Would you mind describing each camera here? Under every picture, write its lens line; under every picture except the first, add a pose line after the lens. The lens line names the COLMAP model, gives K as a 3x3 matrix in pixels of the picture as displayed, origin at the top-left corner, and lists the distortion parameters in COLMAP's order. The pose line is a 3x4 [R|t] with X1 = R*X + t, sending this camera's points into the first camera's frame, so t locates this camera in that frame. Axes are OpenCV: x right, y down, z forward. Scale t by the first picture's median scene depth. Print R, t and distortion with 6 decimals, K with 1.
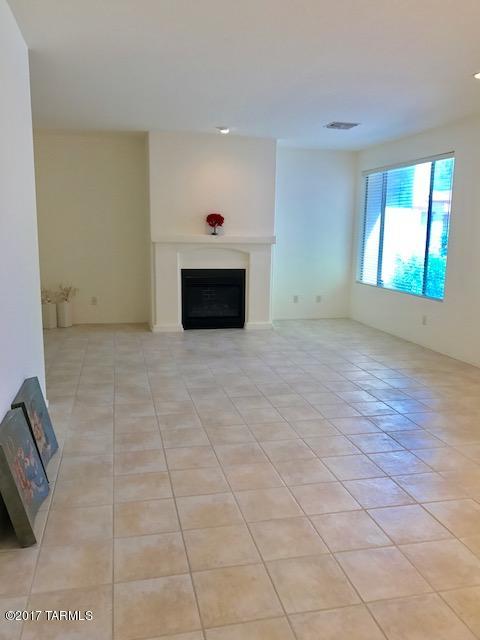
lens RADIAL K [[521.4, 0, 240.0], [0, 521.4, 320.0], [0, 0, 1]] dist [0.032650, -0.017749]
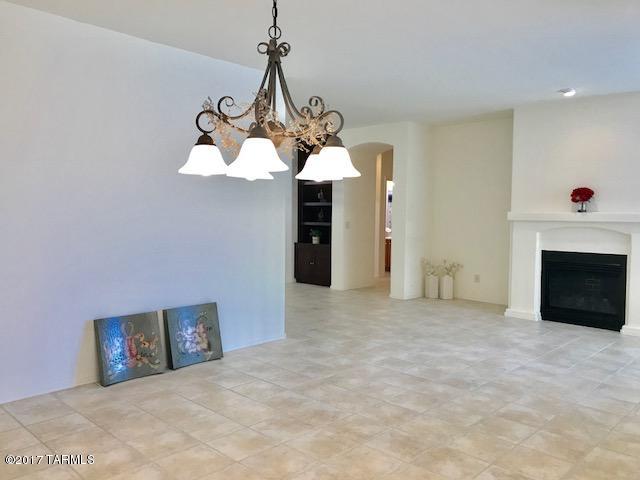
lens RADIAL K [[521.4, 0, 317.1], [0, 521.4, 238.8], [0, 0, 1]] dist [0.032650, -0.017749]
pose [[0.534421, 0.032070, -0.844610, 0.461988], [-0.145678, 0.987820, -0.054669, -0.012919], [0.832569, 0.152257, 0.532584, 0.207984]]
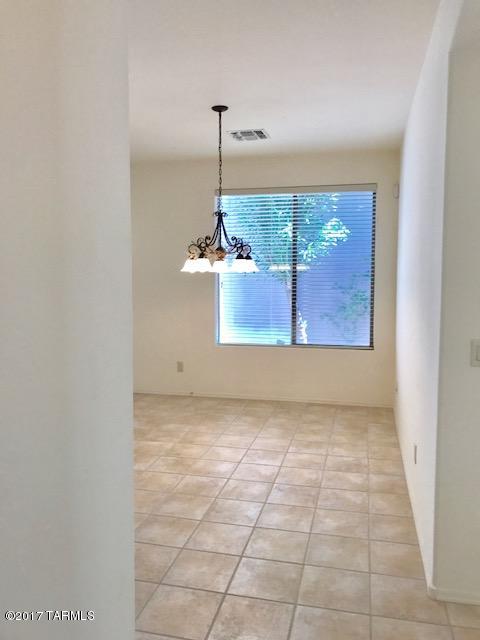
lens RADIAL K [[521.4, 0, 240.0], [0, 521.4, 320.0], [0, 0, 1]] dist [0.032650, -0.017749]
pose [[0.412550, -0.105979, 0.904749, -0.306301], [0.150308, 0.987515, 0.047136, -0.026459], [-0.898448, 0.116545, 0.423329, 0.064716]]
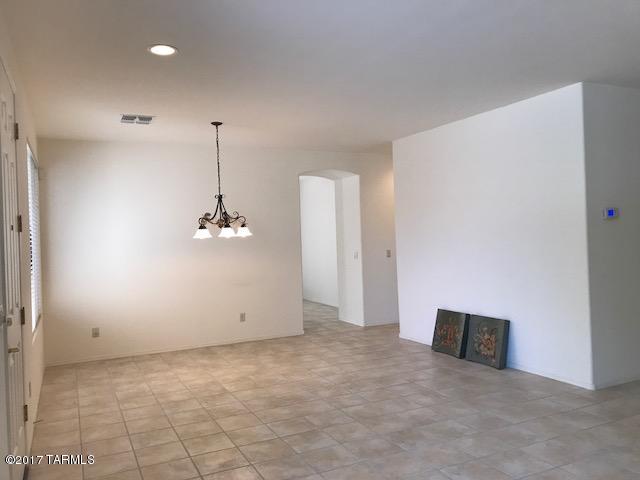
lens RADIAL K [[521.4, 0, 317.1], [0, 521.4, 238.8], [0, 0, 1]] dist [0.032650, -0.017749]
pose [[-0.978062, 0.017712, -0.207558, 0.246456], [-0.017386, 0.985961, 0.166065, -0.191164], [0.207586, 0.166031, -0.964024, 1.145074]]
